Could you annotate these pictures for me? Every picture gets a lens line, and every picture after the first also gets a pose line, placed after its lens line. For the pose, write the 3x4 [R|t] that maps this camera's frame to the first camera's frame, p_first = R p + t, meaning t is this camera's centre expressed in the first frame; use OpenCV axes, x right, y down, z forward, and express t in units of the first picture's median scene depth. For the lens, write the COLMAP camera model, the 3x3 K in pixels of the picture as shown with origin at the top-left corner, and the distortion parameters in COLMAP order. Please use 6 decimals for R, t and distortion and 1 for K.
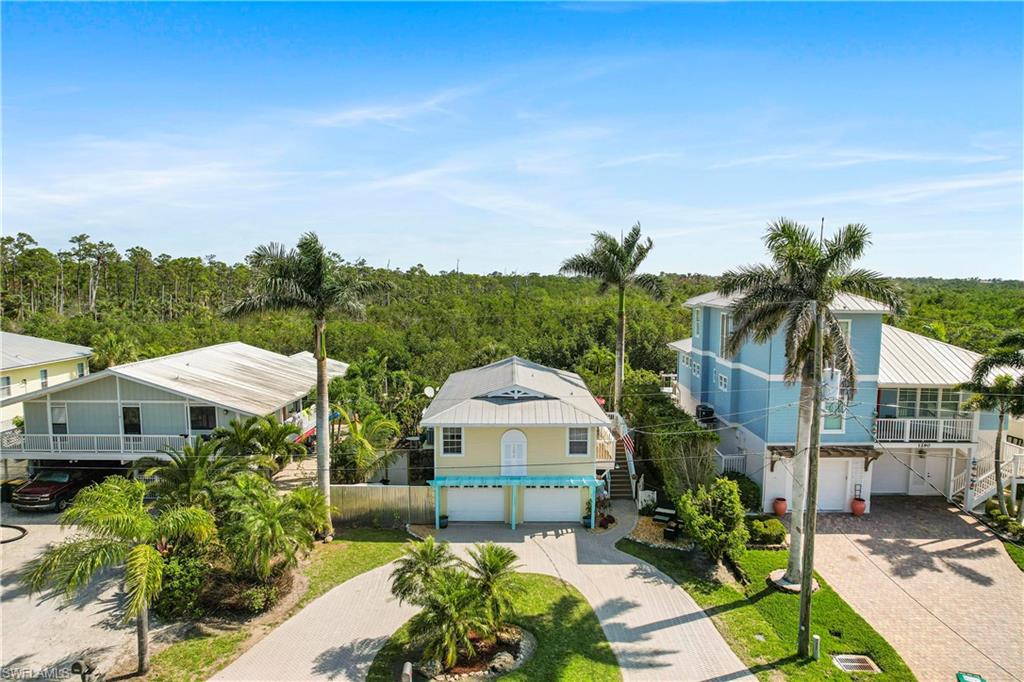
lens RADIAL K [[642.6, 0, 512.0], [0, 642.6, 341.0], [0, 0, 1]] dist [-0.016316, 0.002110]
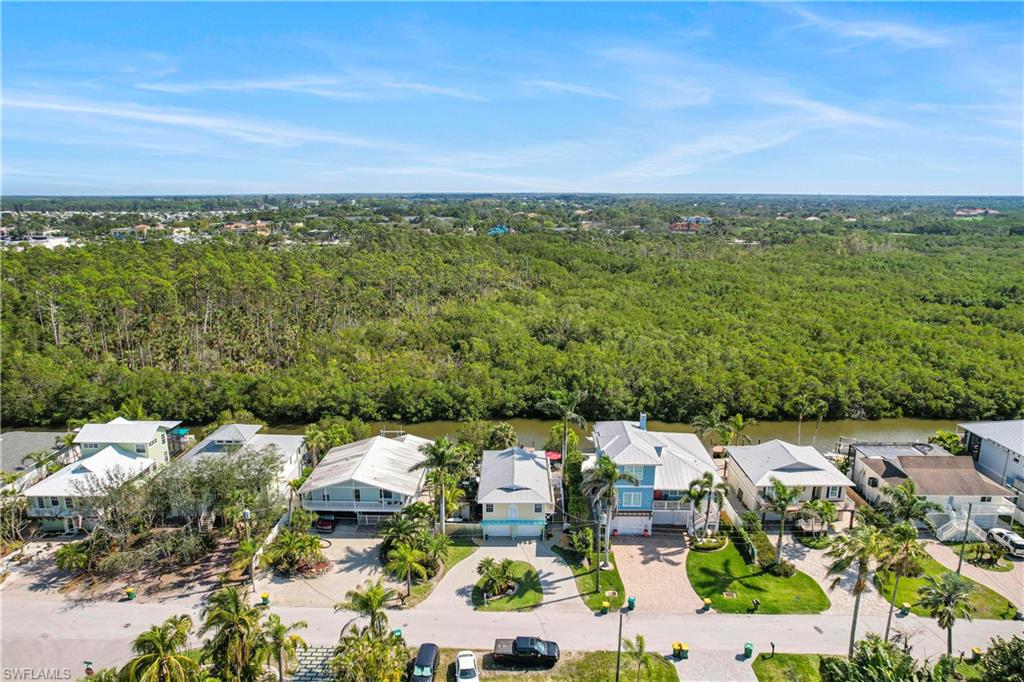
lens RADIAL K [[642.6, 0, 512.0], [0, 642.6, 341.0], [0, 0, 1]] dist [-0.016316, 0.002110]
pose [[0.999995, 0.002241, -0.002412, 0.002839], [-0.001907, 0.991441, 0.130540, -0.923001], [0.002684, -0.130534, 0.991440, -1.606221]]
